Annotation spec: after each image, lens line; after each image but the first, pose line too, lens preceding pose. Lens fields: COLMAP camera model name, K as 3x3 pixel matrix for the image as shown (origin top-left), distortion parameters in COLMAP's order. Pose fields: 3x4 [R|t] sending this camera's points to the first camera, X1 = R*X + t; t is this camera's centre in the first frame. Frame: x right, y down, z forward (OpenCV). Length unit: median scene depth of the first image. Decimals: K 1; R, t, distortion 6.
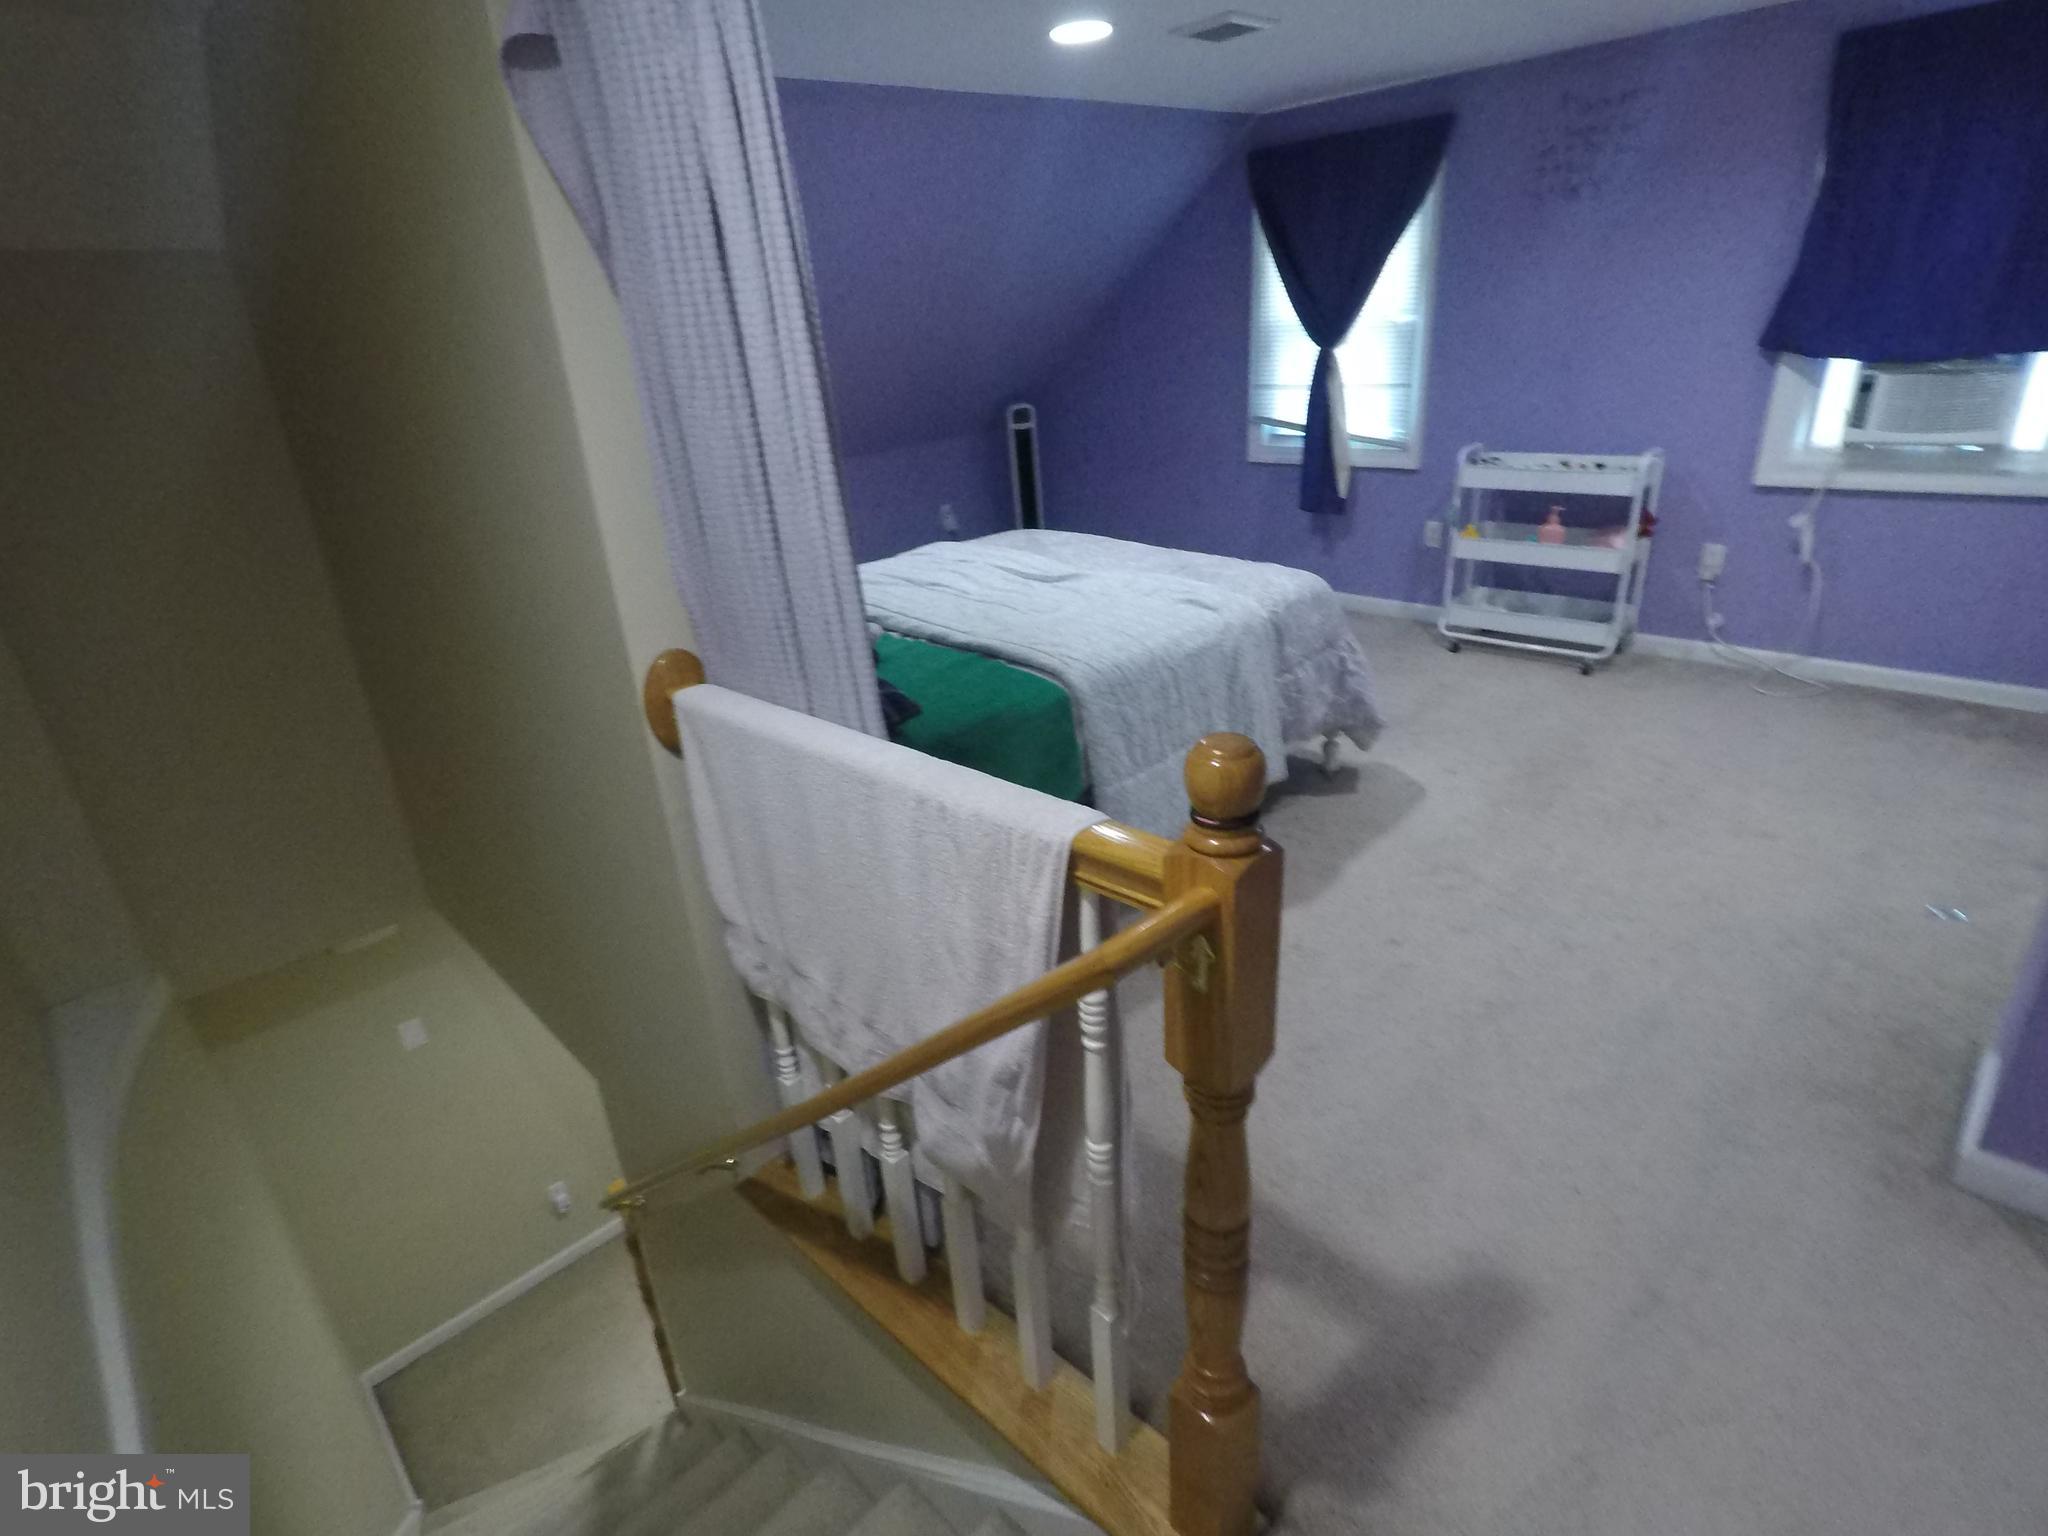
lens RADIAL K [[1040.1, 0, 1024.0], [0, 1040.1, 768.0], [0, 0, 1]] dist [-0.004954, -0.000415]
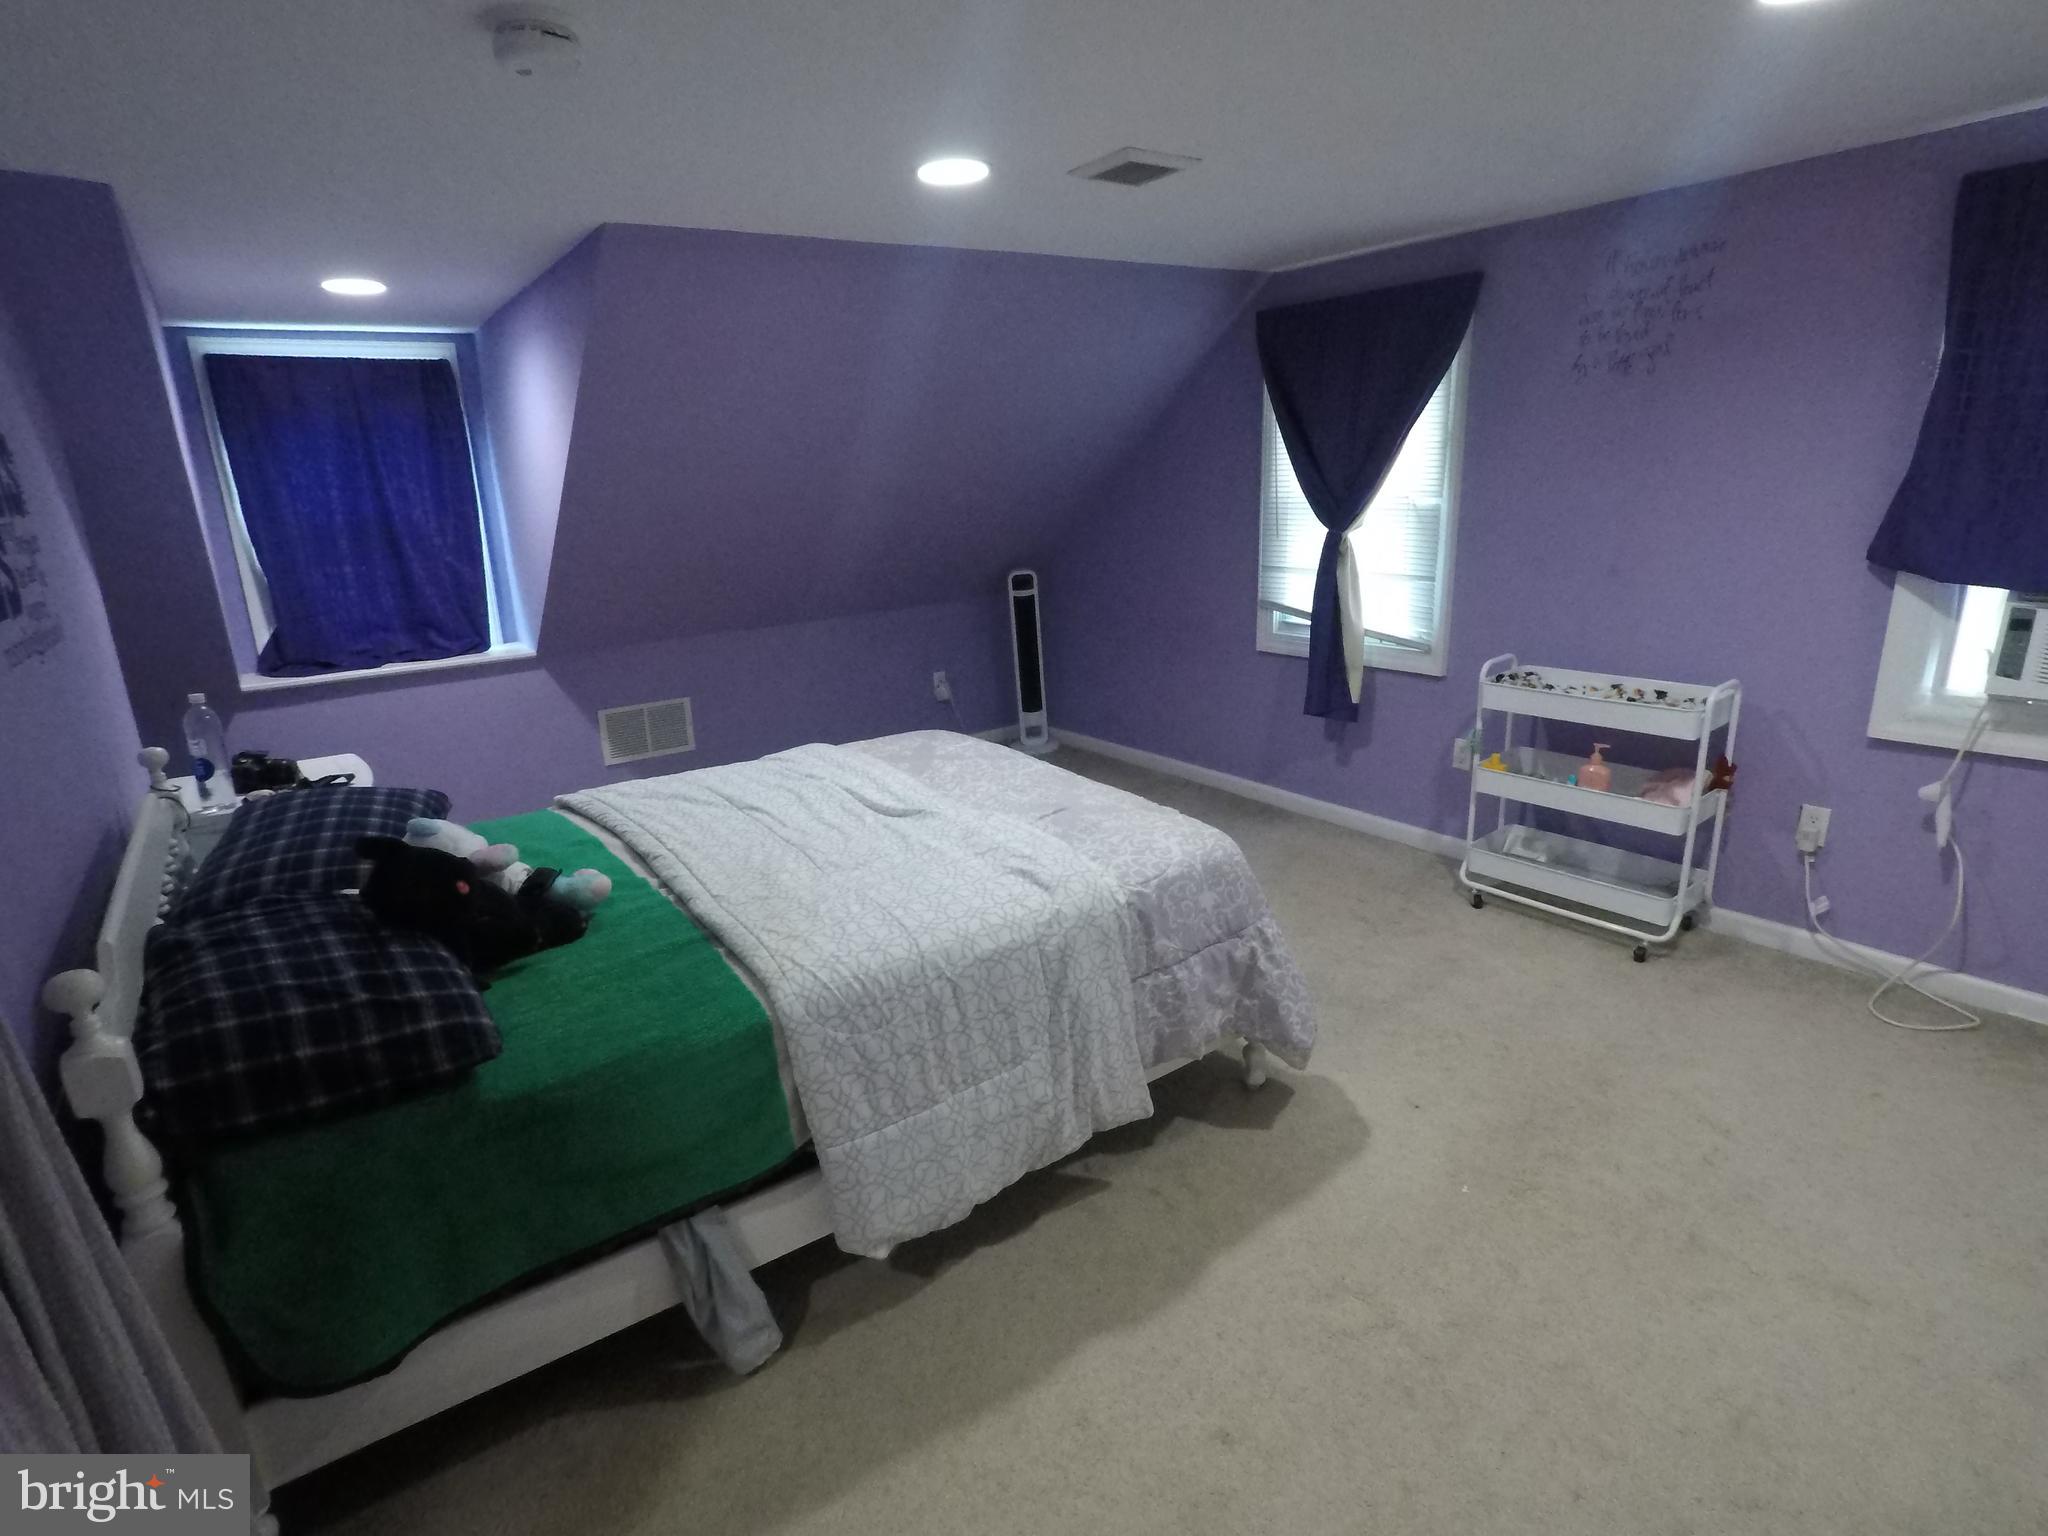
lens RADIAL K [[1052.3, 0, 1024.0], [0, 1052.3, 768.0], [0, 0, 1]] dist [-0.005898, -0.000400]
pose [[0.990982, 0.065718, -0.116768, 0.180255], [-0.079764, 0.989564, -0.120002, -0.105903], [0.107663, 0.128234, 0.985883, 0.178830]]
